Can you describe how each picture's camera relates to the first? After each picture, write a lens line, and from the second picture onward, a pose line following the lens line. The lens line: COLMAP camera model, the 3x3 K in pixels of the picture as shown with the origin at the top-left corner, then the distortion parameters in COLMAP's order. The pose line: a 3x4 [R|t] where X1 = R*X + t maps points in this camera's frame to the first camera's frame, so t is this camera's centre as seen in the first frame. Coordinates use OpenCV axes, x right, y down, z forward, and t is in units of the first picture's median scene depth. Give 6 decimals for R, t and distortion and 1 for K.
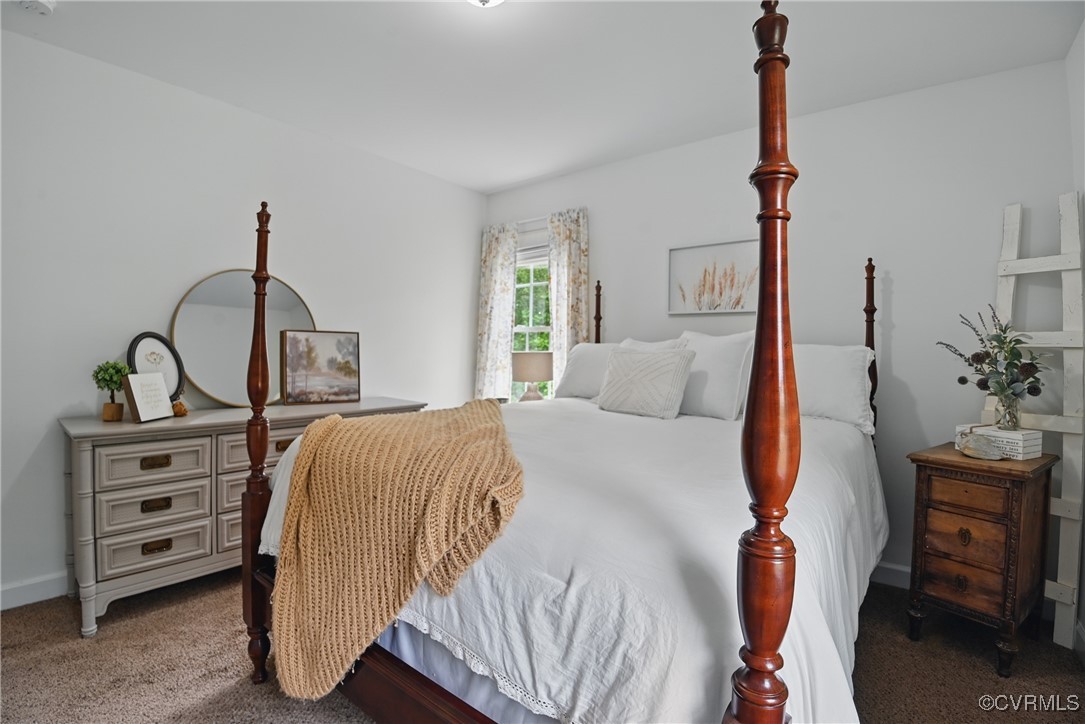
lens RADIAL K [[473.6, 0, 541.7], [0, 473.6, 354.1], [0, 0, 1]] dist [-0.055041, 0.000752]
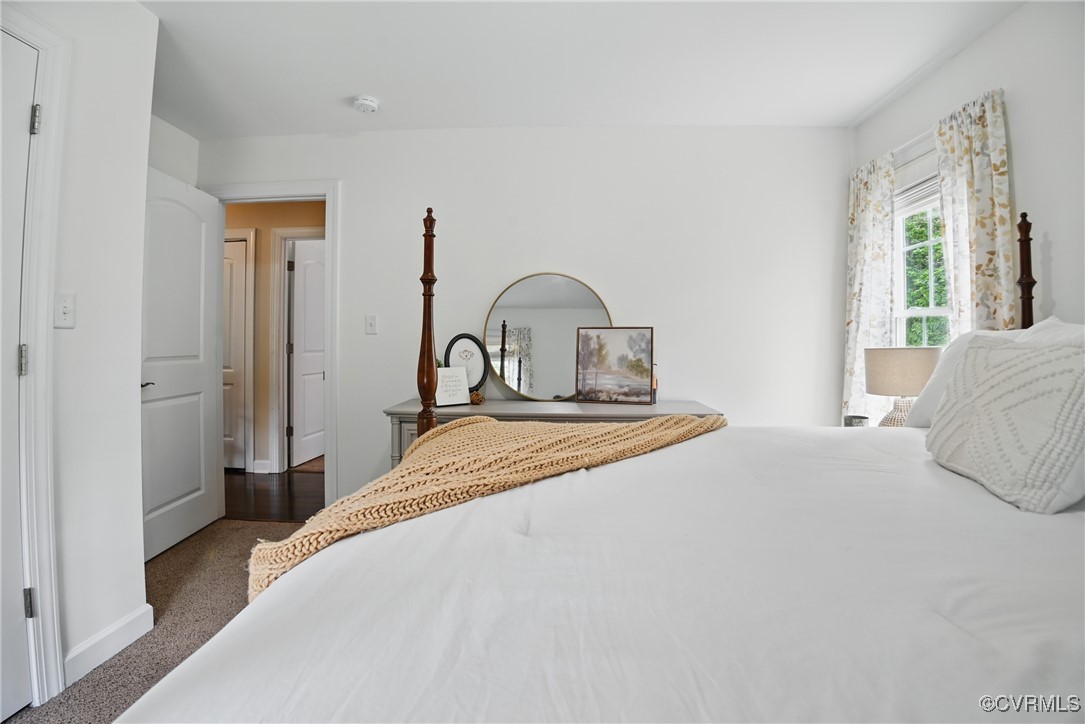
lens RADIAL K [[481.0, 0, 545.4], [0, 481.0, 338.9], [0, 0, 1]] dist [-0.055718, 0.000126]
pose [[0.595949, -0.020952, -0.802749, 0.221242], [0.000149, 0.999662, -0.025980, 0.000033], [0.803022, 0.015363, 0.595751, 0.289343]]
